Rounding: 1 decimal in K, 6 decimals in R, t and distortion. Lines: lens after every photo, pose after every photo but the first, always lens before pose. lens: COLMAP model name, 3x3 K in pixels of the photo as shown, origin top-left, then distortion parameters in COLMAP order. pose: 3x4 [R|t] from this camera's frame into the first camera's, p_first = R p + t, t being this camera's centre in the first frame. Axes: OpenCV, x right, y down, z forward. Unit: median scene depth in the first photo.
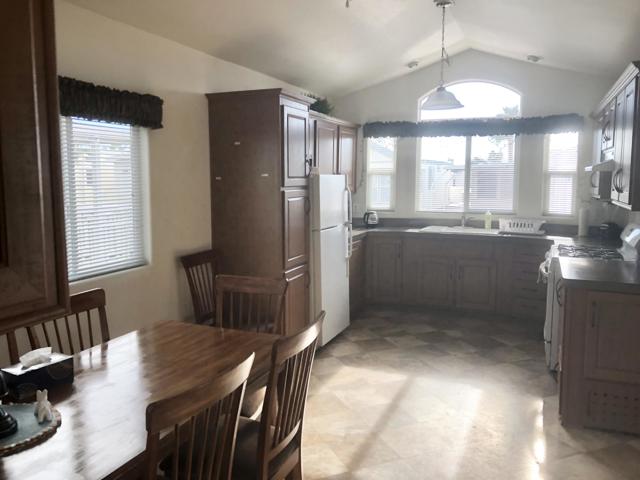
lens RADIAL K [[558.5, 0, 323.2], [0, 558.5, 233.6], [0, 0, 1]] dist [0.098903, -0.004564]
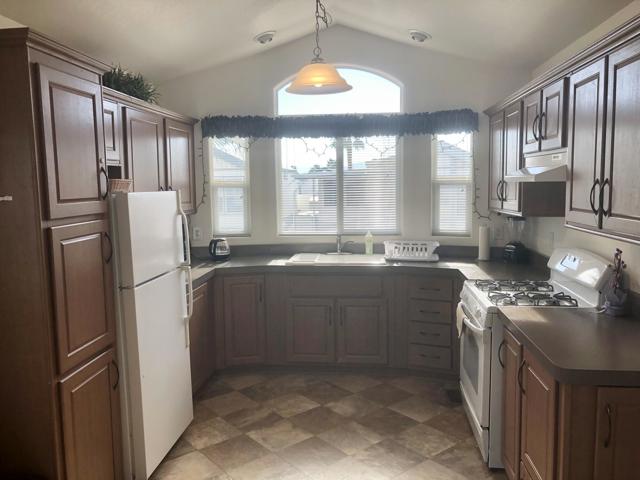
lens RADIAL K [[558.5, 0, 323.2], [0, 558.5, 233.6], [0, 0, 1]] dist [0.098903, -0.004564]
pose [[0.962287, -0.043738, 0.268496, 0.023052], [0.047521, 0.998841, -0.007601, -0.037801], [-0.267852, 0.020074, 0.963251, 0.287811]]
